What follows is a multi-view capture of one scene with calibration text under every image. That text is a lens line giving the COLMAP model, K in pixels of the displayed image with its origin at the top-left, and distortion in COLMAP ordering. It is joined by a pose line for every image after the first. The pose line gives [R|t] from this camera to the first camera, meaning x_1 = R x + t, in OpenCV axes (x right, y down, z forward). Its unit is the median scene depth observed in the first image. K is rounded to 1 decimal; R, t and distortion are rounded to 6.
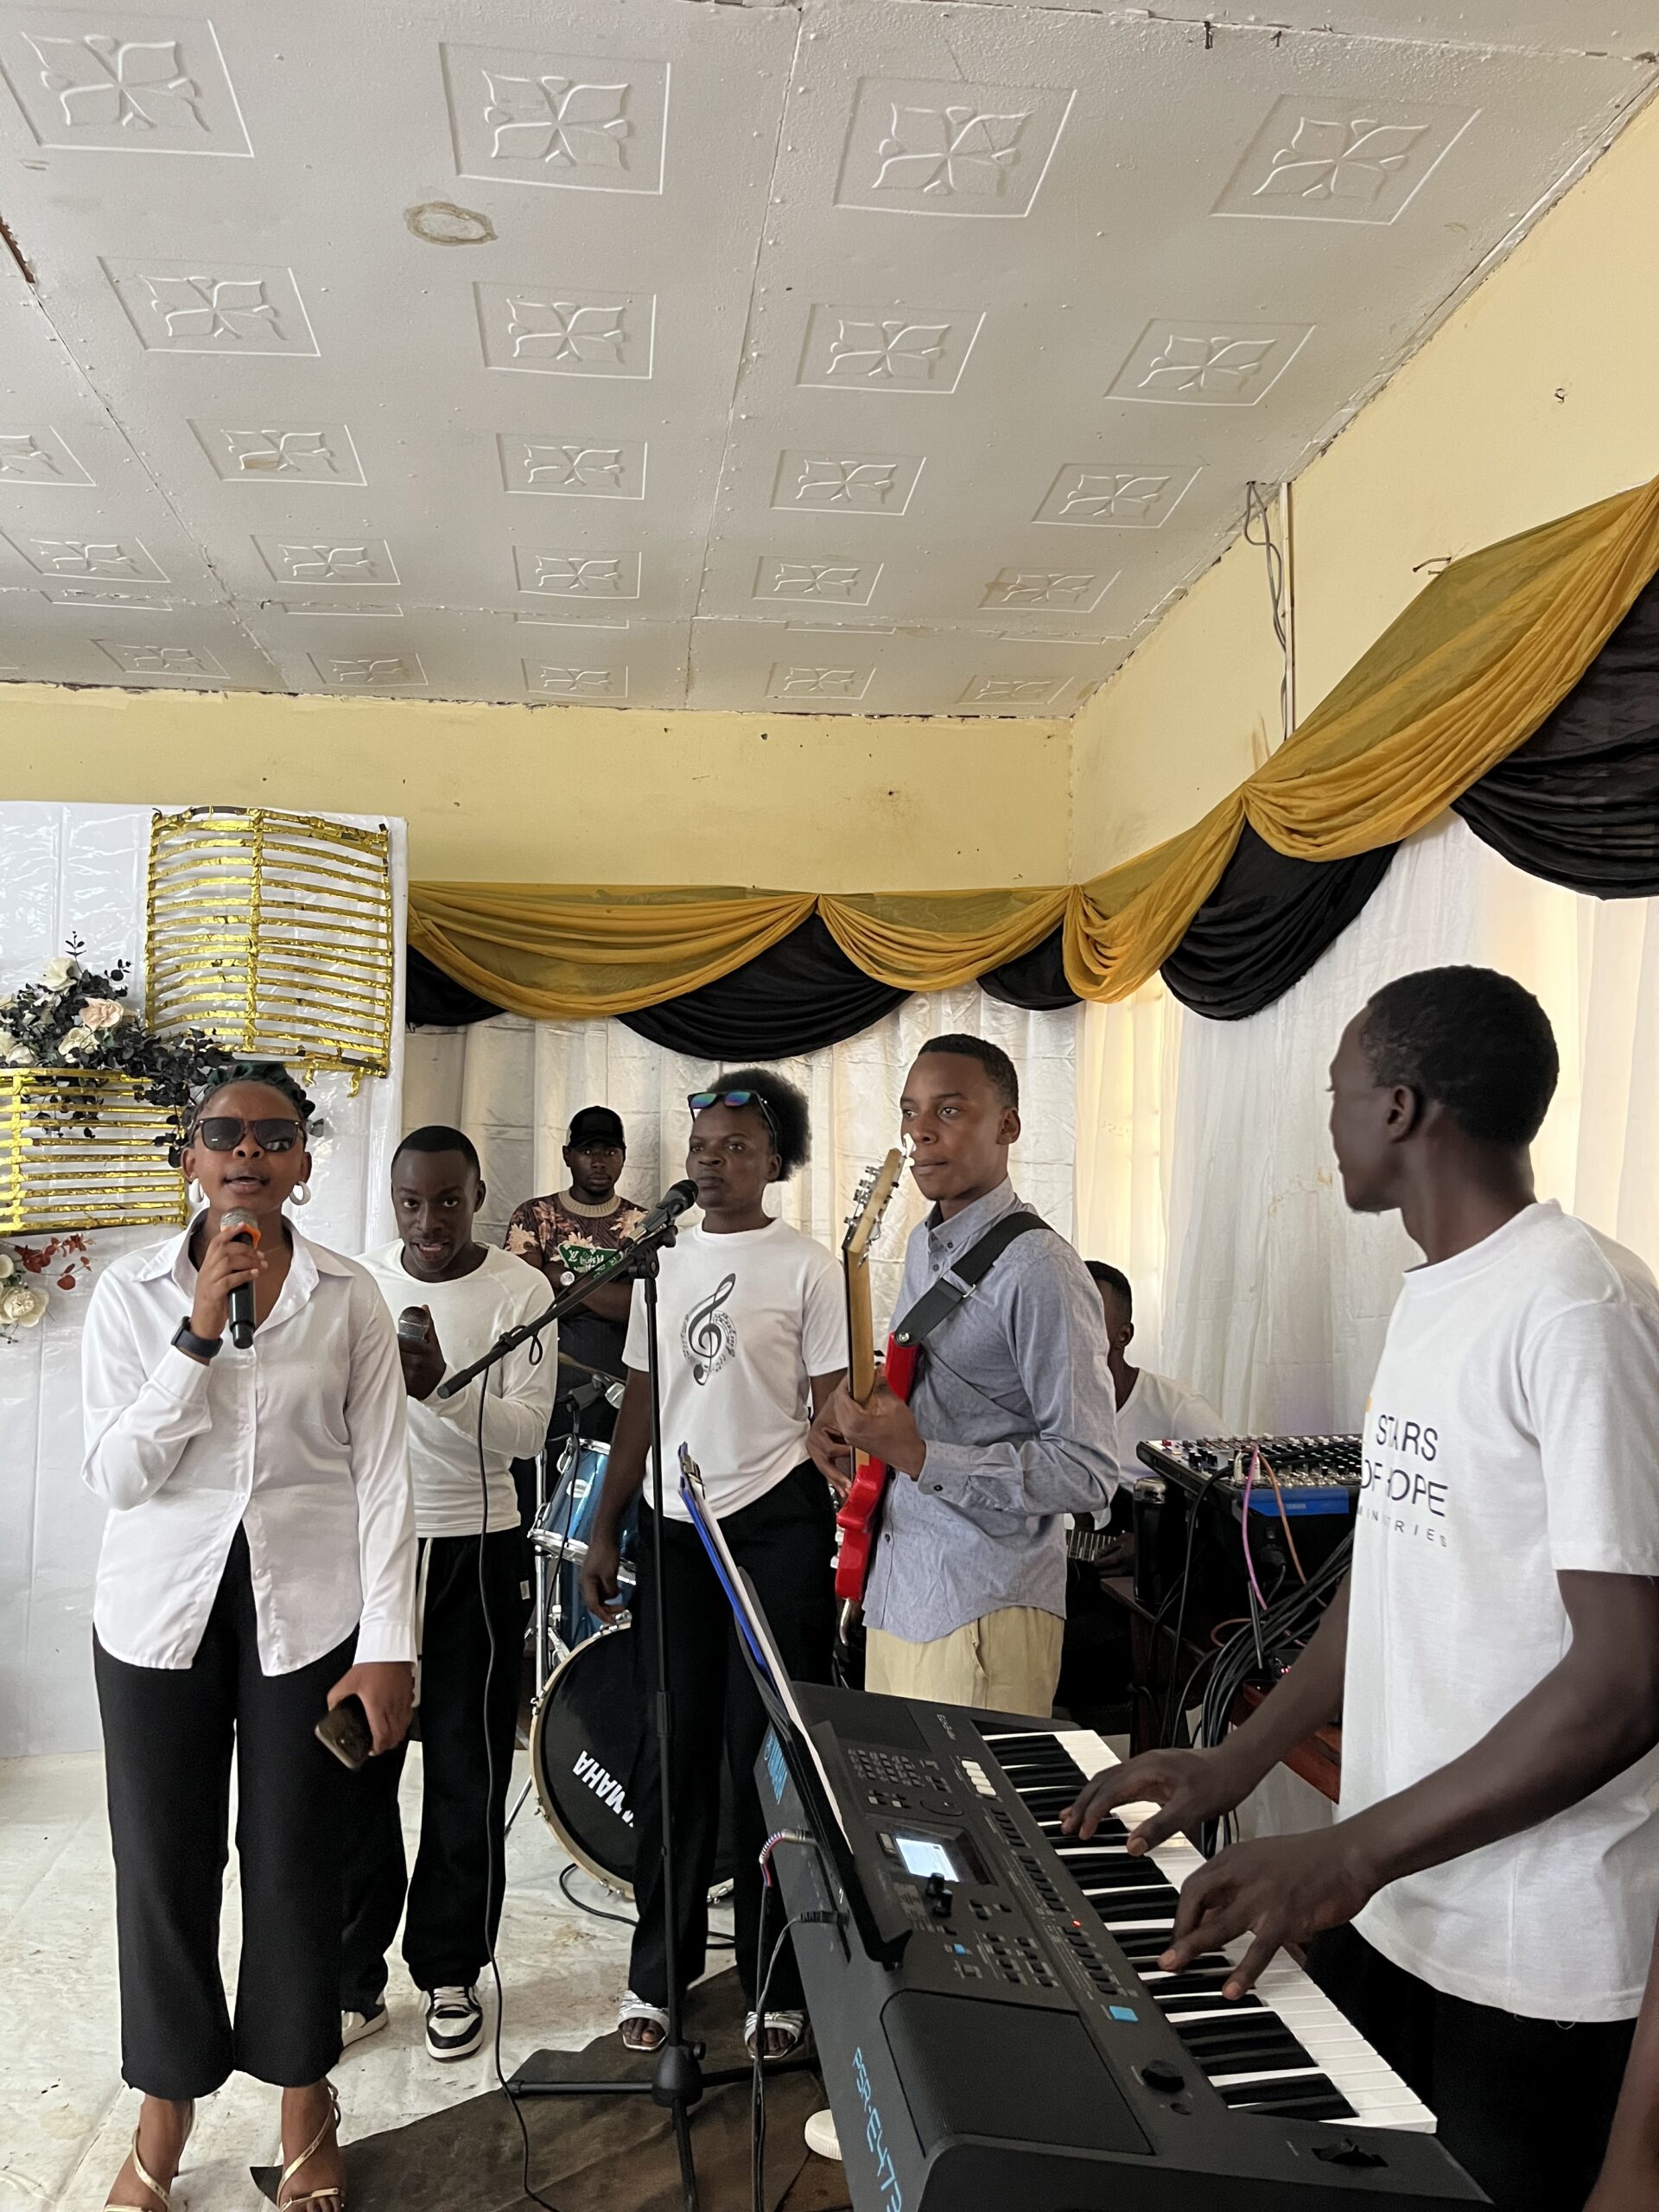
lens RADIAL K [[1683.3, 0, 833.2], [0, 1683.3, 1129.7], [0, 0, 1]] dist [0.058377, -0.031006]
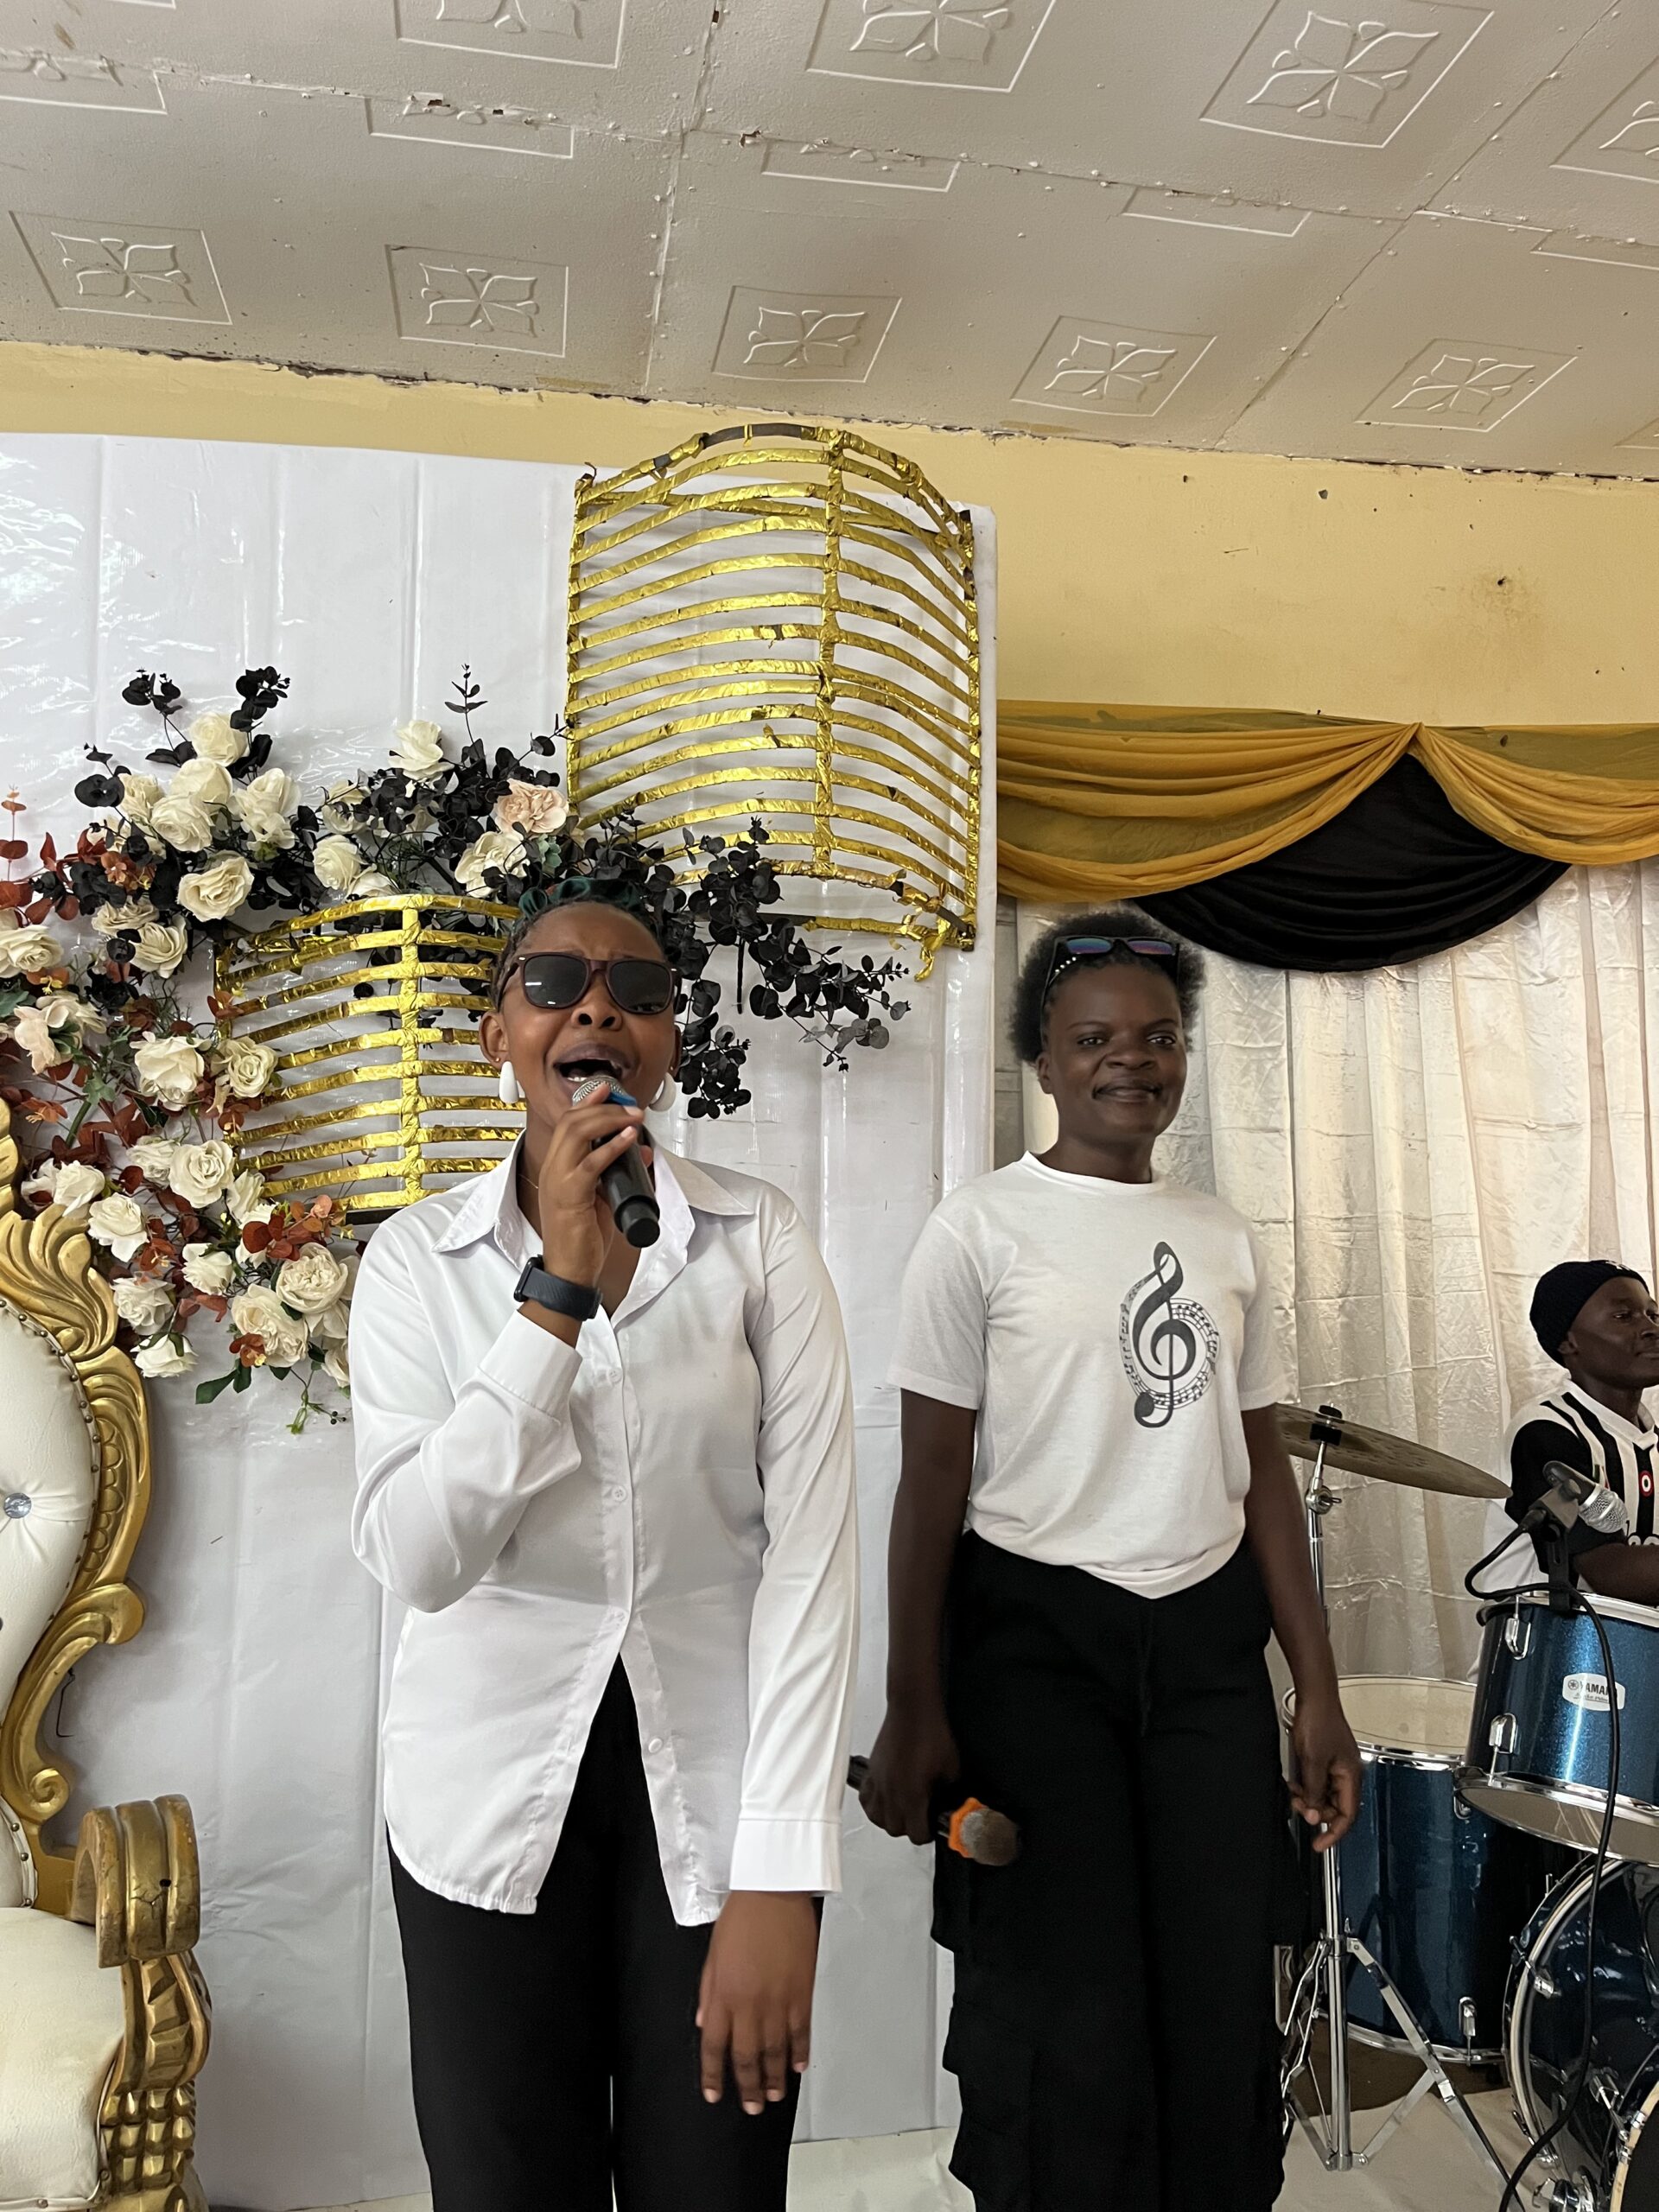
lens RADIAL K [[1683.3, 0, 826.3], [0, 1683.3, 1091.0], [0, 0, 1]] dist [0.058377, -0.031006]
pose [[0.996430, 0.000271, 0.084420, -0.315014], [0.004101, 0.998659, -0.051616, 0.040384], [-0.084321, 0.051778, 0.995092, 0.382322]]
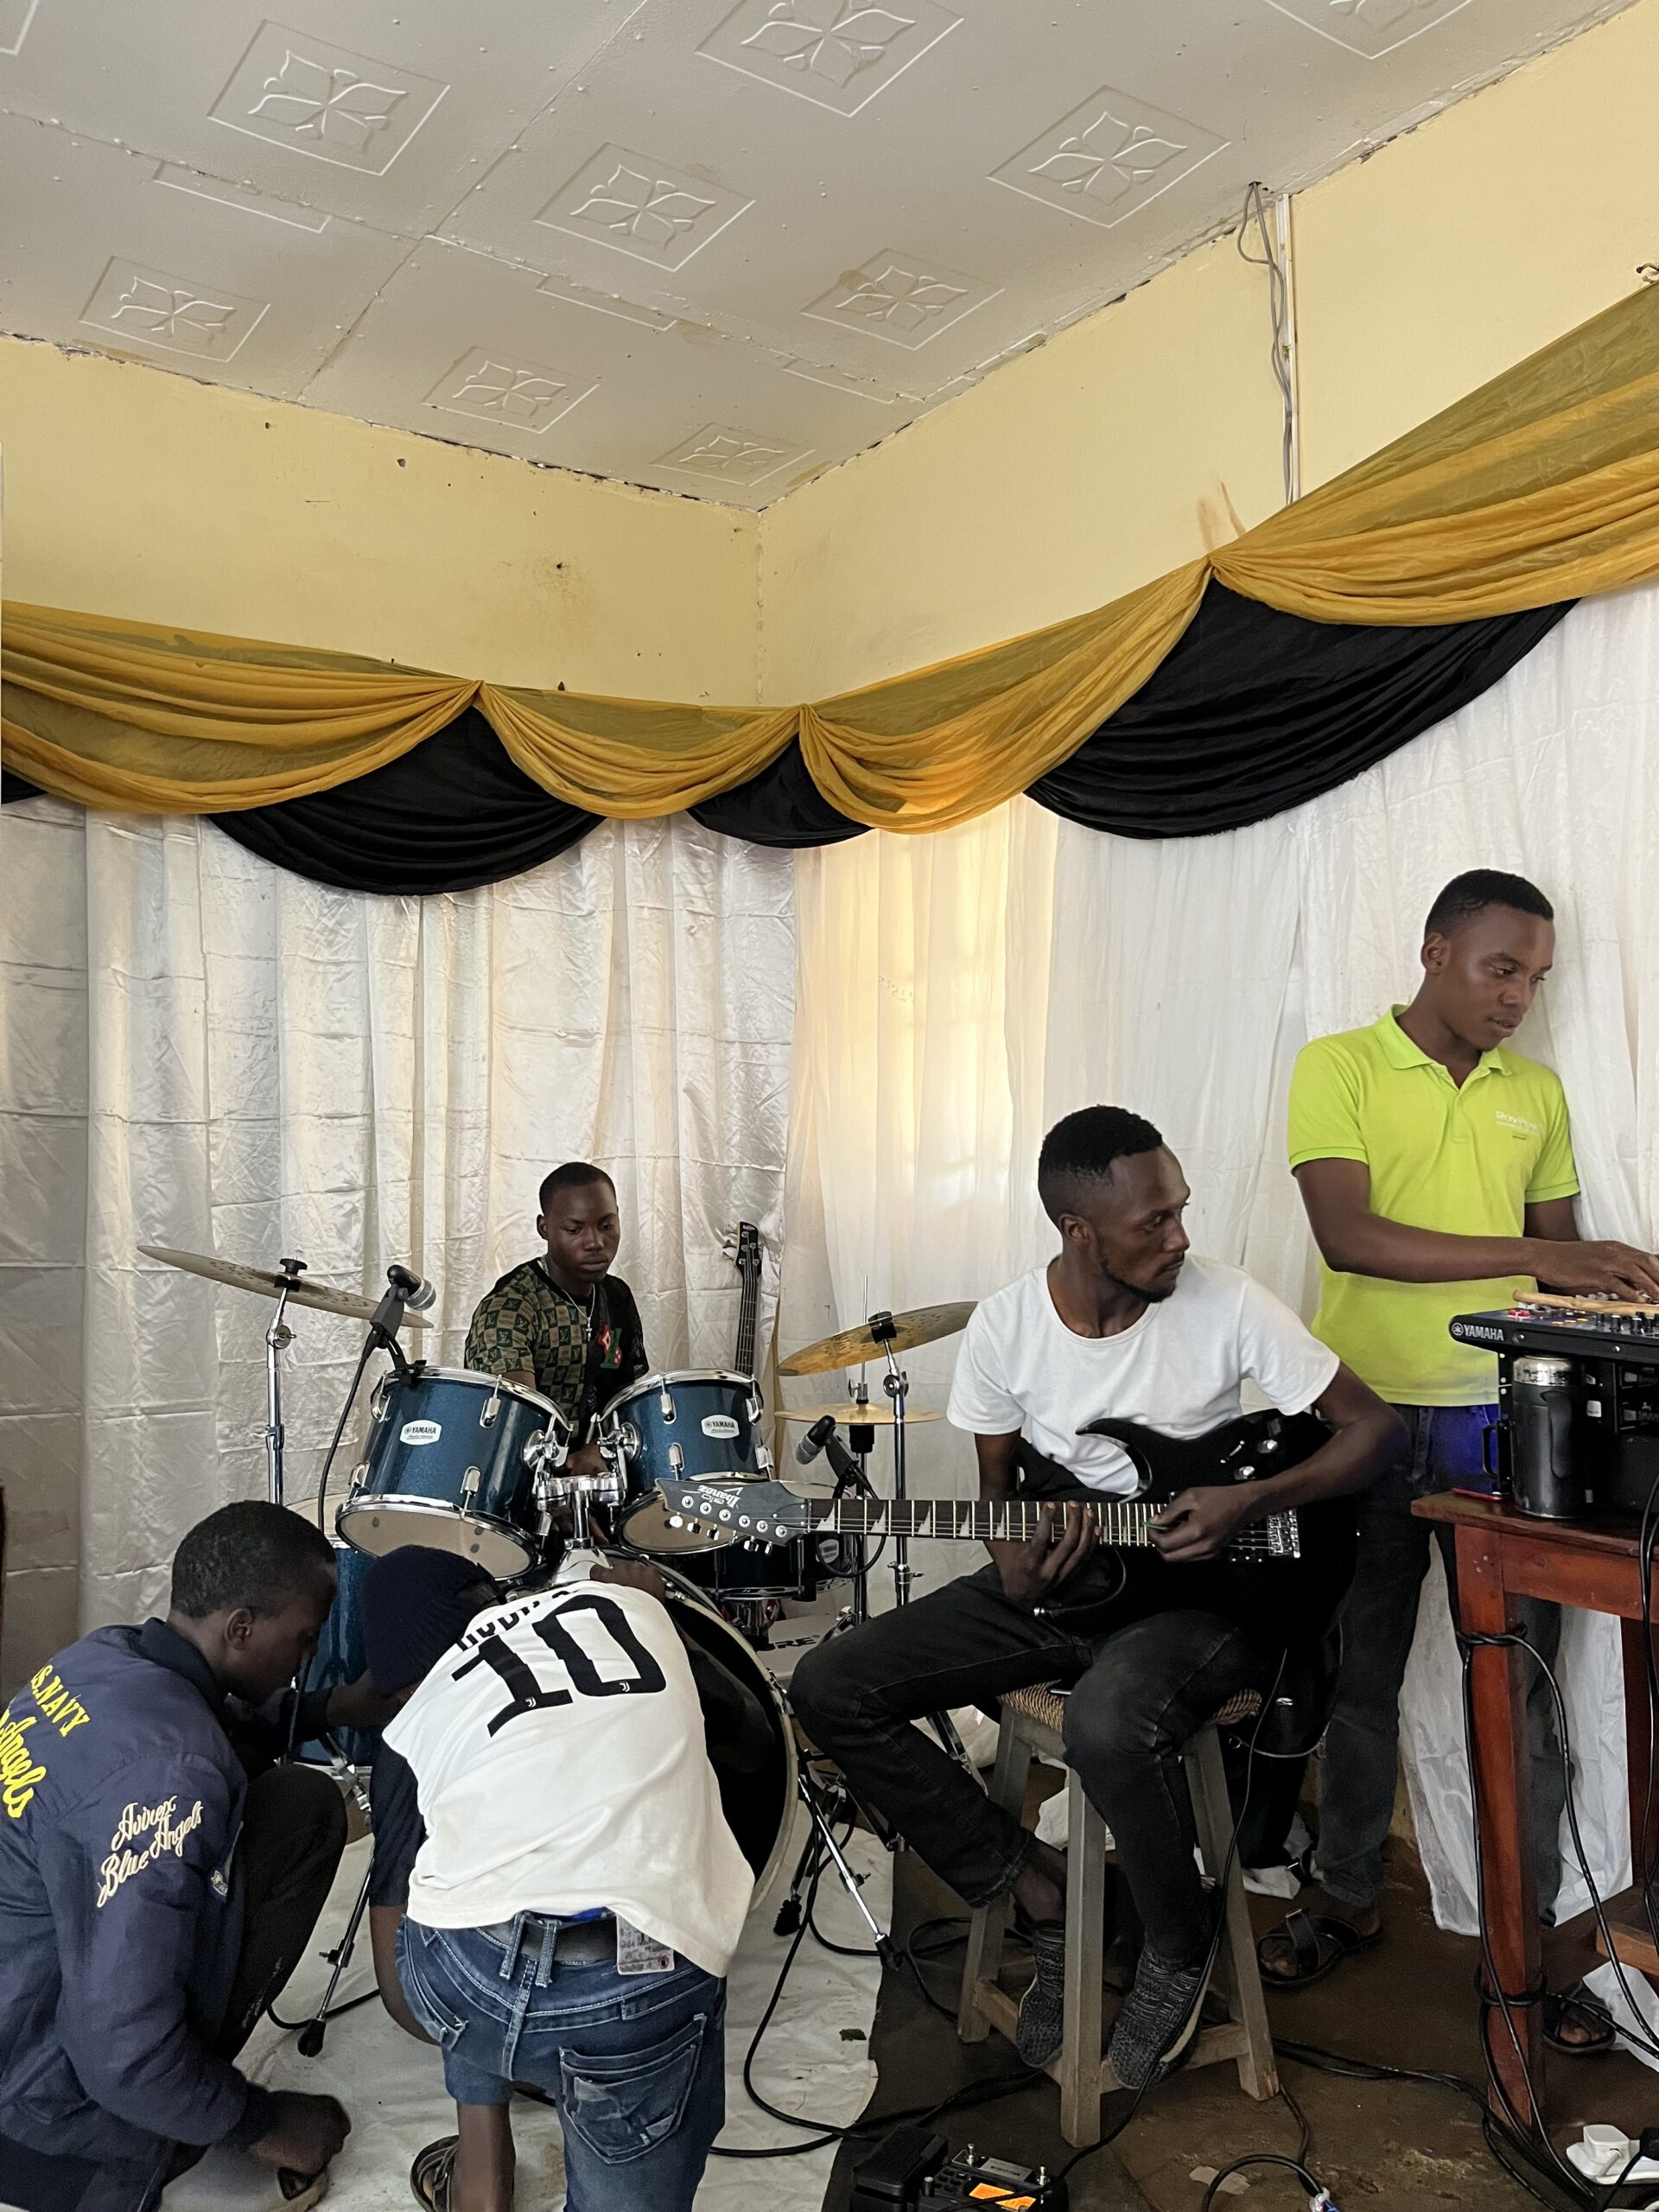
lens RADIAL K [[1683.3, 0, 810.1], [0, 1683.3, 1095.6], [0, 0, 1]] dist [0.058377, -0.031006]
pose [[0.884611, 0.006693, 0.466281, -0.245791], [-0.006882, 0.999975, -0.001298, 0.049737], [-0.466278, -0.002060, 0.884636, 0.268824]]
